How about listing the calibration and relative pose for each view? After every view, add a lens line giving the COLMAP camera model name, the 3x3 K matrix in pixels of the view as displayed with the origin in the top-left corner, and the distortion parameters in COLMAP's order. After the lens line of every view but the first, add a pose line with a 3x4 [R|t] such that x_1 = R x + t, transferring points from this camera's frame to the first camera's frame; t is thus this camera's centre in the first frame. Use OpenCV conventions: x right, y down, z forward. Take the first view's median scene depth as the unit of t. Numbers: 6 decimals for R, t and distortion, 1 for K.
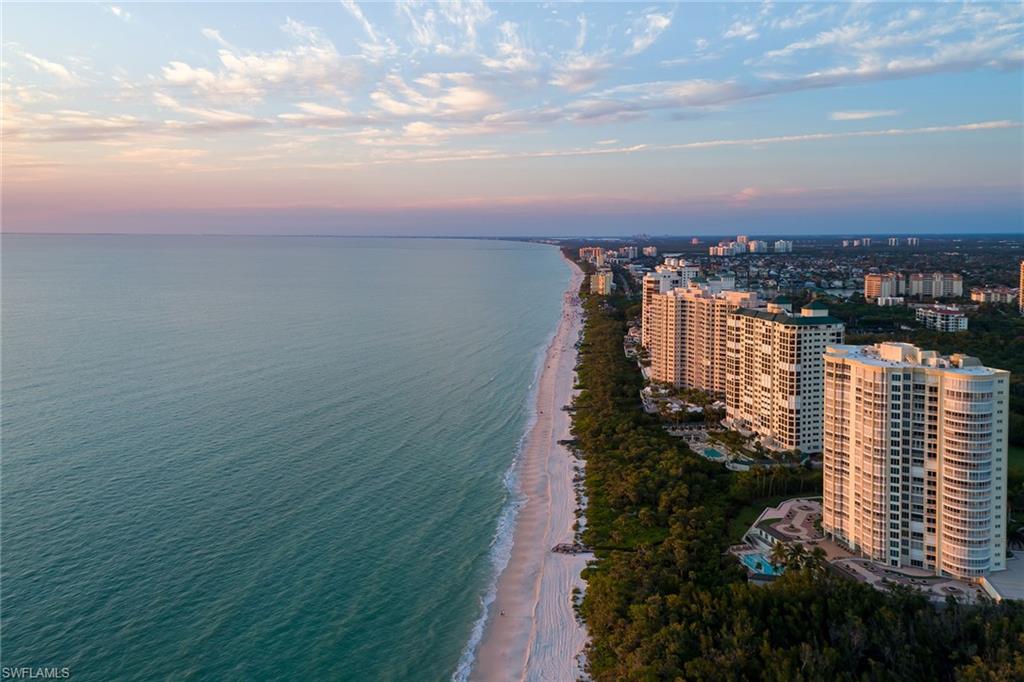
lens RADIAL K [[809.9, 0, 500.4], [0, 809.9, 353.6], [0, 0, 1]] dist [0.040137, 0.010507]
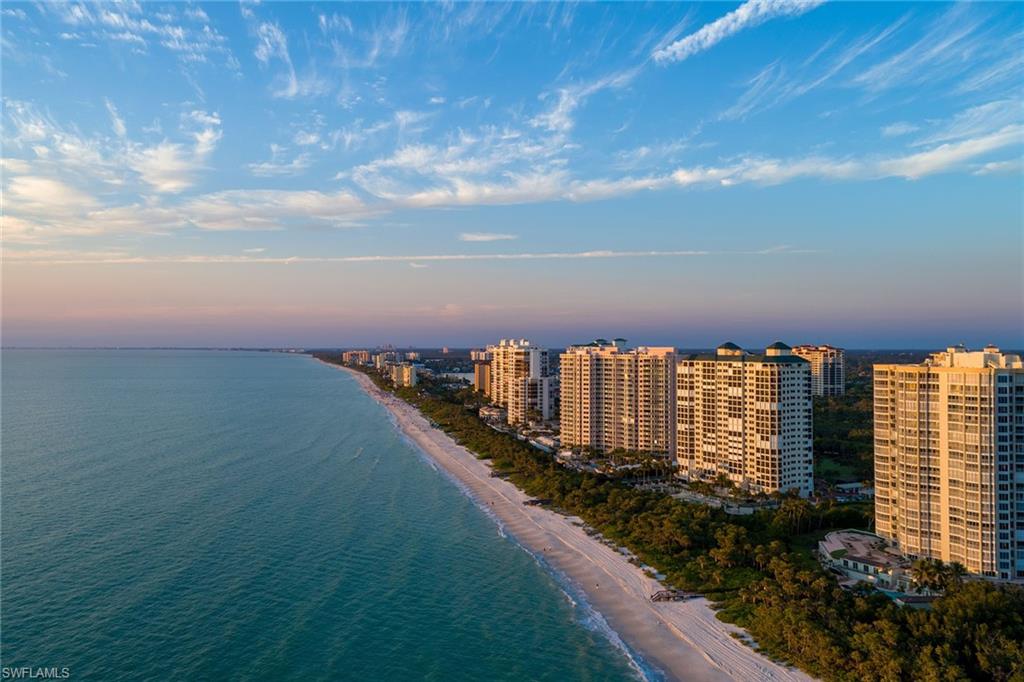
lens RADIAL K [[809.9, 0, 480.5], [0, 809.9, 430.7], [0, 0, 1]] dist [0.040137, 0.010507]
pose [[0.957236, -0.030473, 0.287700, -0.241757], [0.042767, 0.998417, -0.036544, 0.063197], [-0.286131, 0.047285, 0.957023, 0.165532]]
